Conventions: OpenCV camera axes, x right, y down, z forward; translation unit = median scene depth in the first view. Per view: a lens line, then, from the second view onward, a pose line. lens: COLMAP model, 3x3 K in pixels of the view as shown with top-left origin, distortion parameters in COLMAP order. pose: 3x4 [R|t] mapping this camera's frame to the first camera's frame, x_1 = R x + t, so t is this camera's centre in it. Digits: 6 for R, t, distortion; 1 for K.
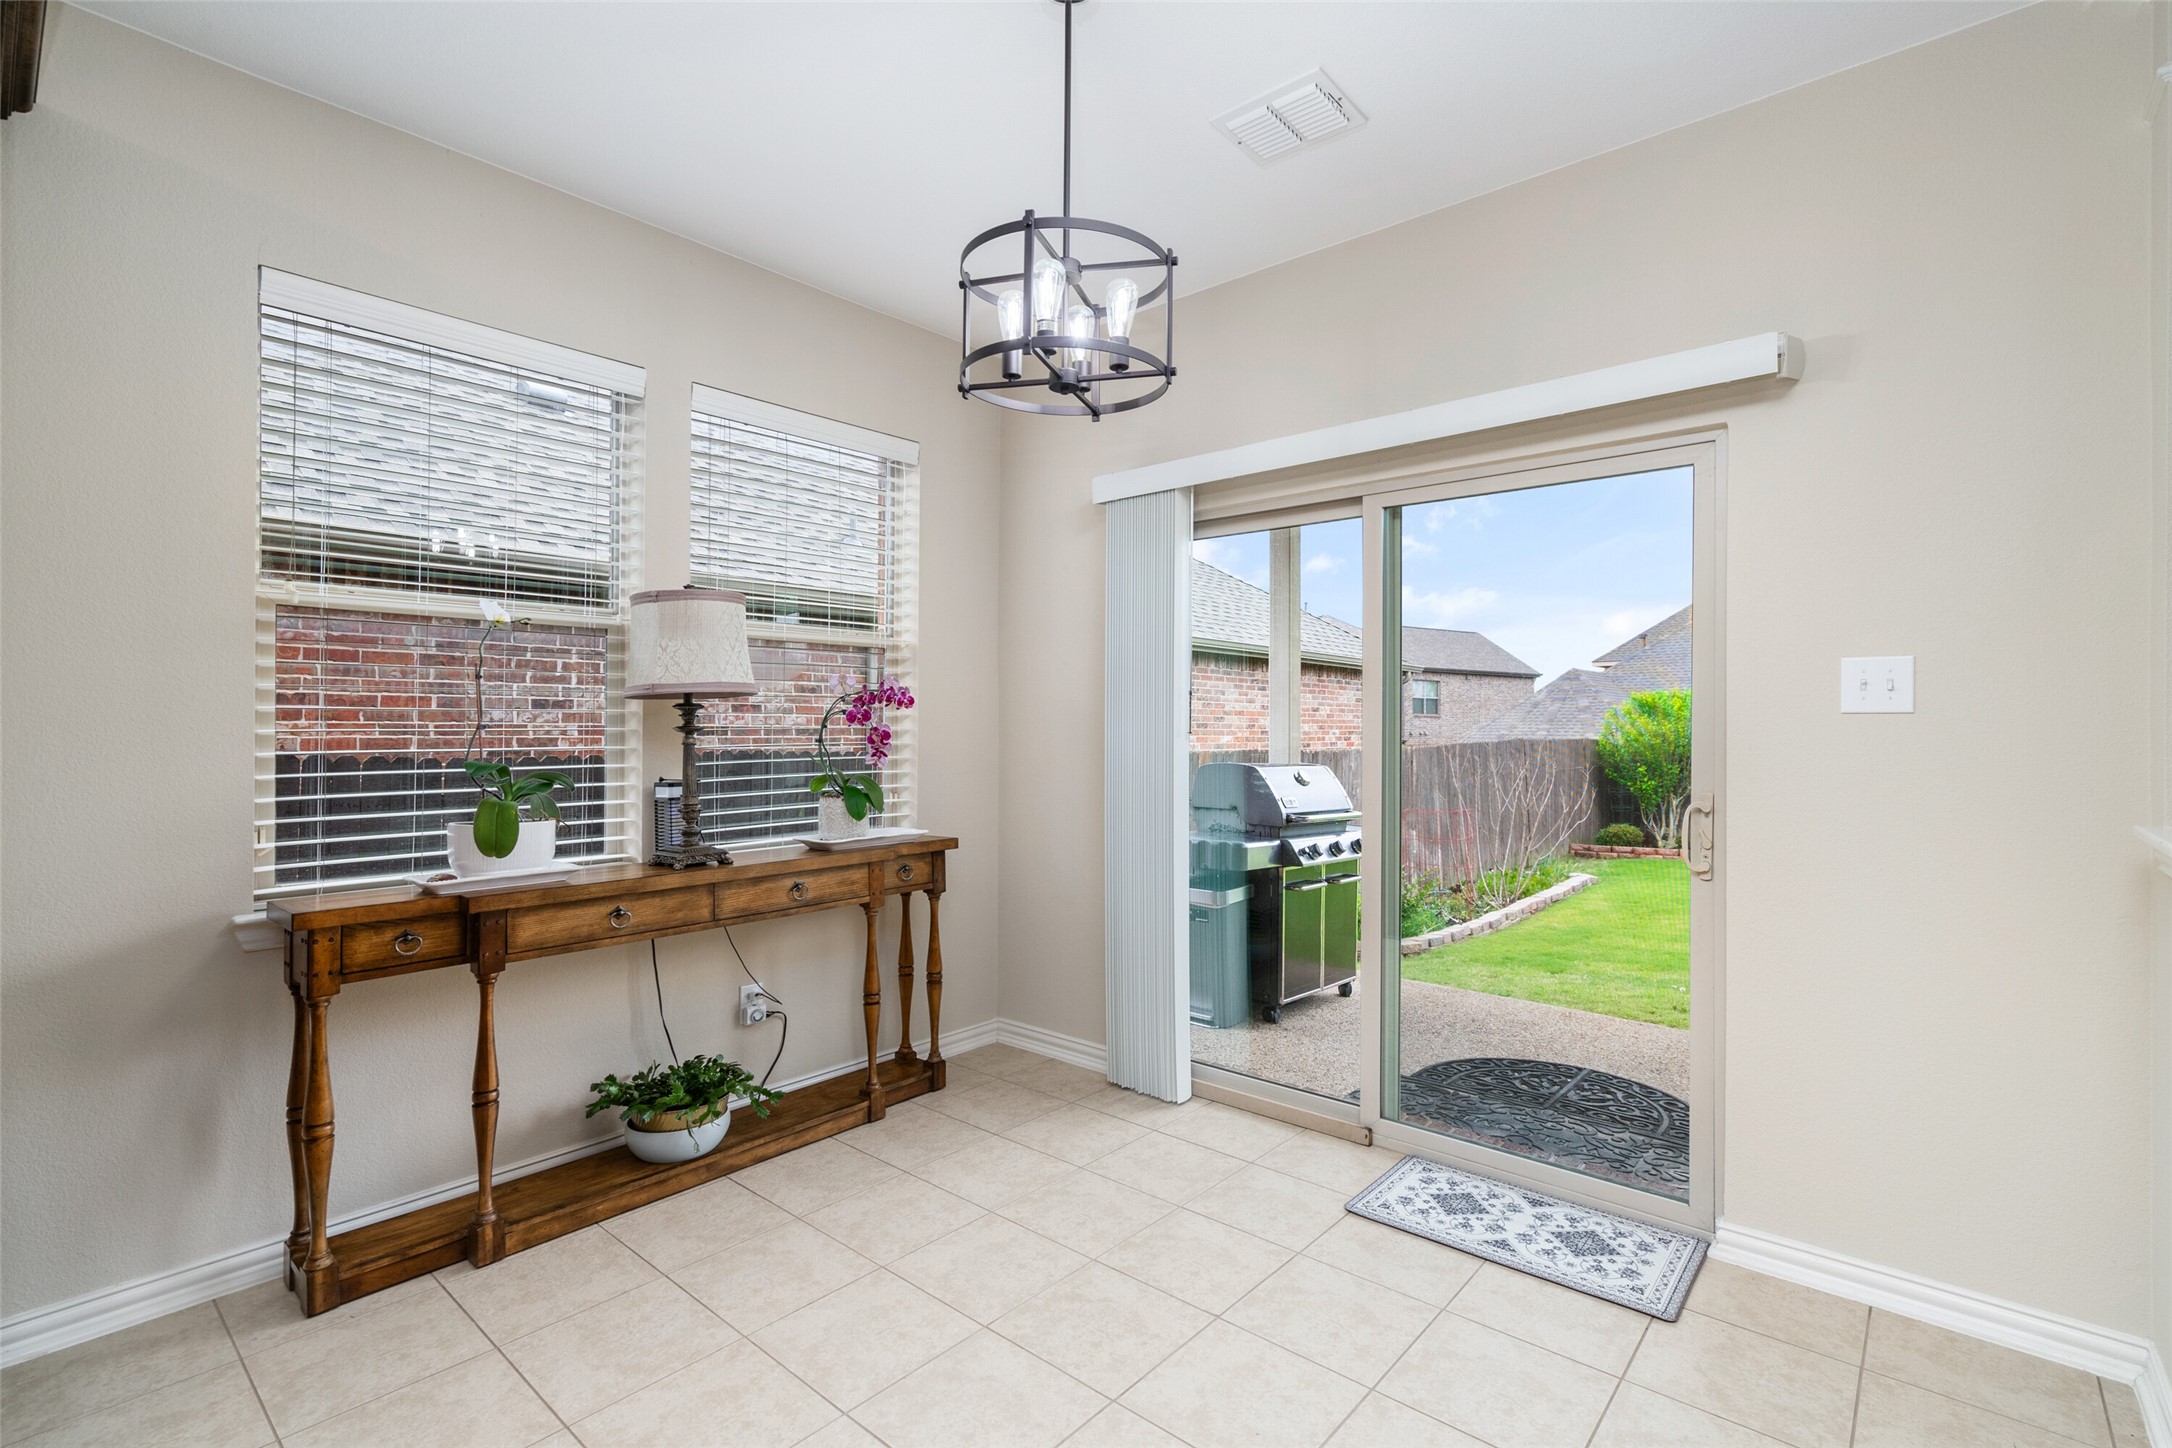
lens RADIAL K [[991.2, 0, 1075.8], [0, 991.2, 732.2], [0, 0, 1]] dist [-0.002060, 0.000804]
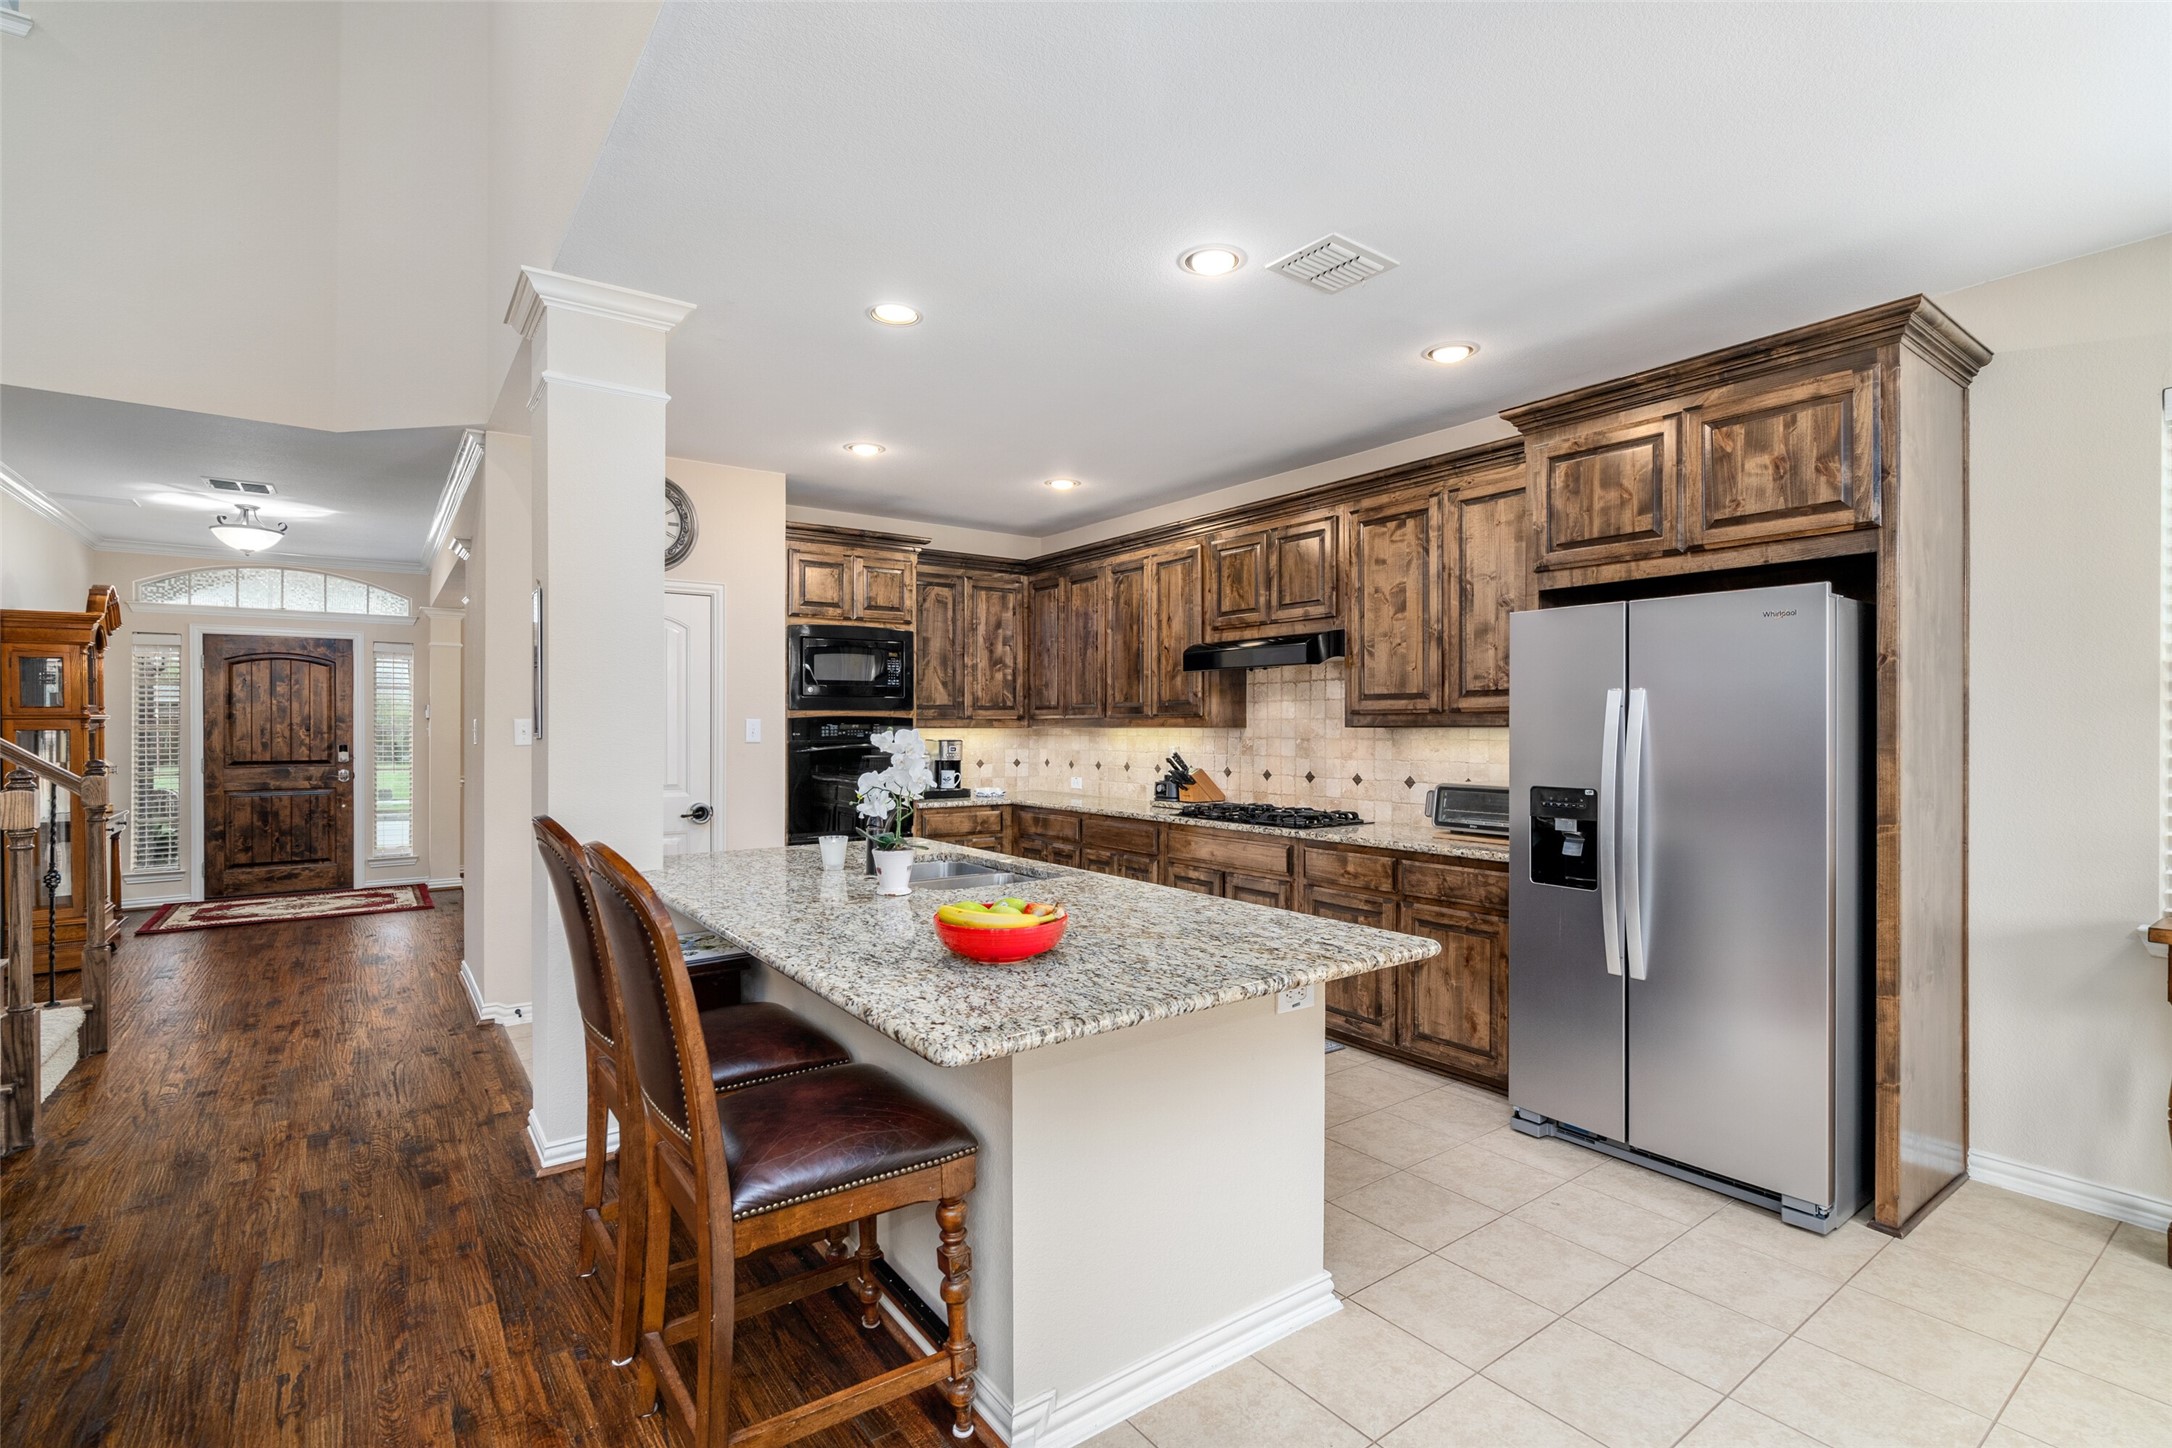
lens RADIAL K [[991.2, 0, 1092.1], [0, 991.2, 724.4], [0, 0, 1]] dist [-0.002060, 0.000804]
pose [[-0.202016, -0.005158, -0.979369, 0.451898], [-0.003966, 0.999982, -0.004449, -0.038955], [0.979374, 0.002985, -0.202033, -0.028637]]
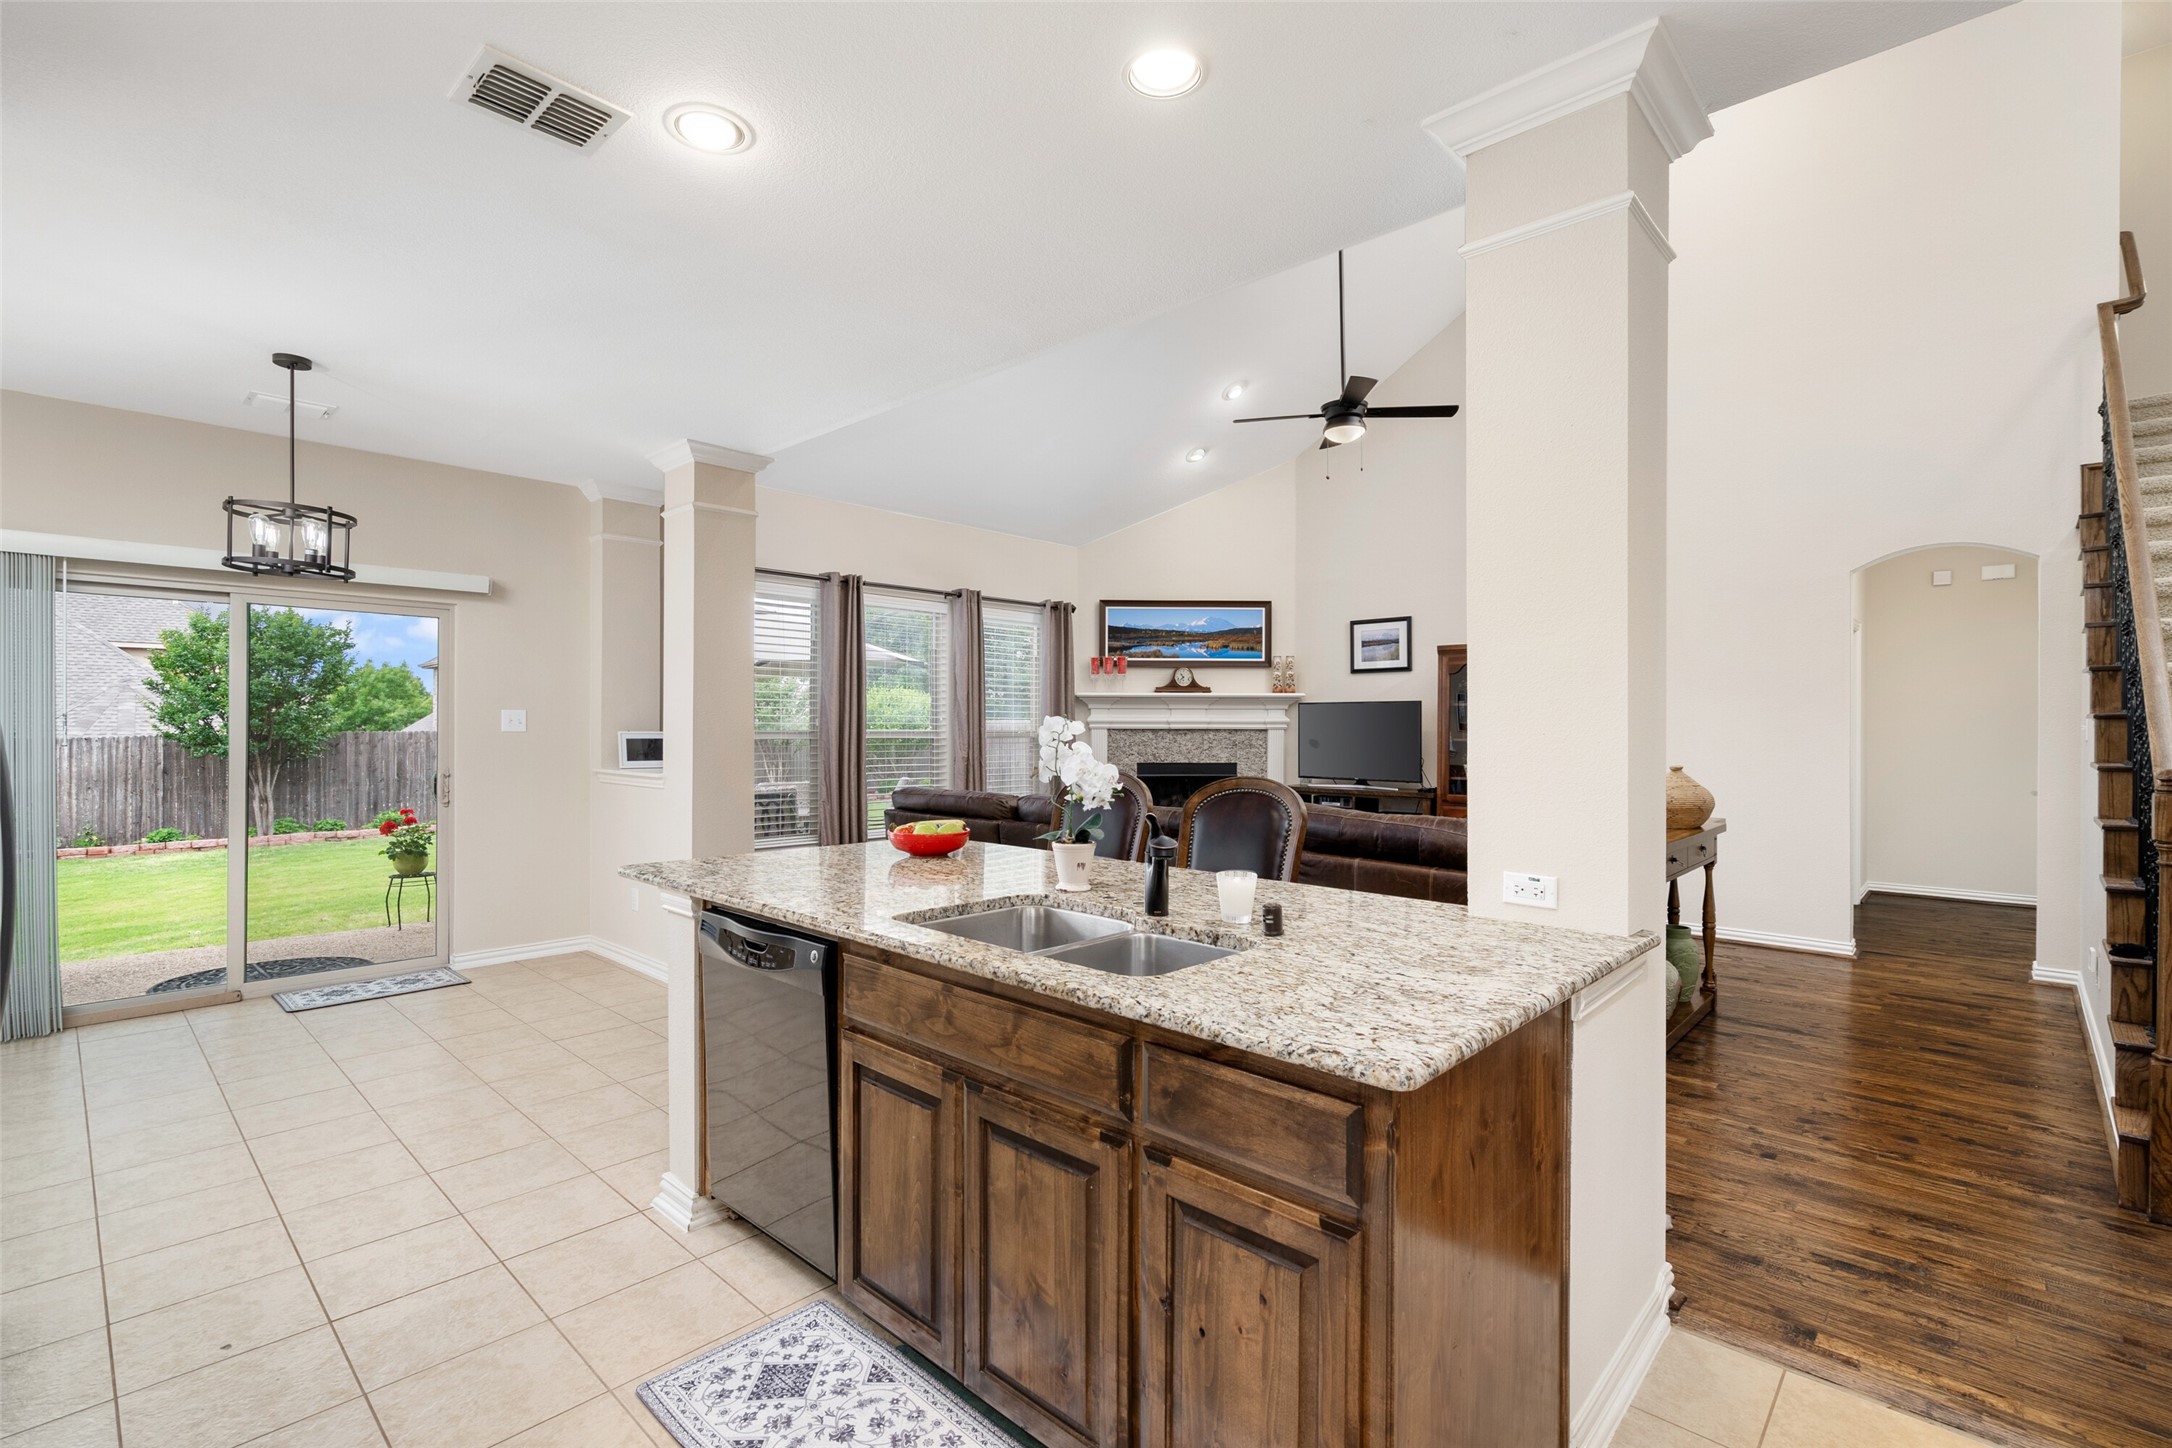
lens RADIAL K [[991.2, 0, 1067.9], [0, 991.2, 728.5], [0, 0, 1]] dist [-0.002060, 0.000804]
pose [[0.041312, -0.007848, 0.999115, -1.201141], [-0.001667, 0.999967, 0.007923, -0.031383], [-0.999145, -0.001992, 0.041297, -0.400663]]
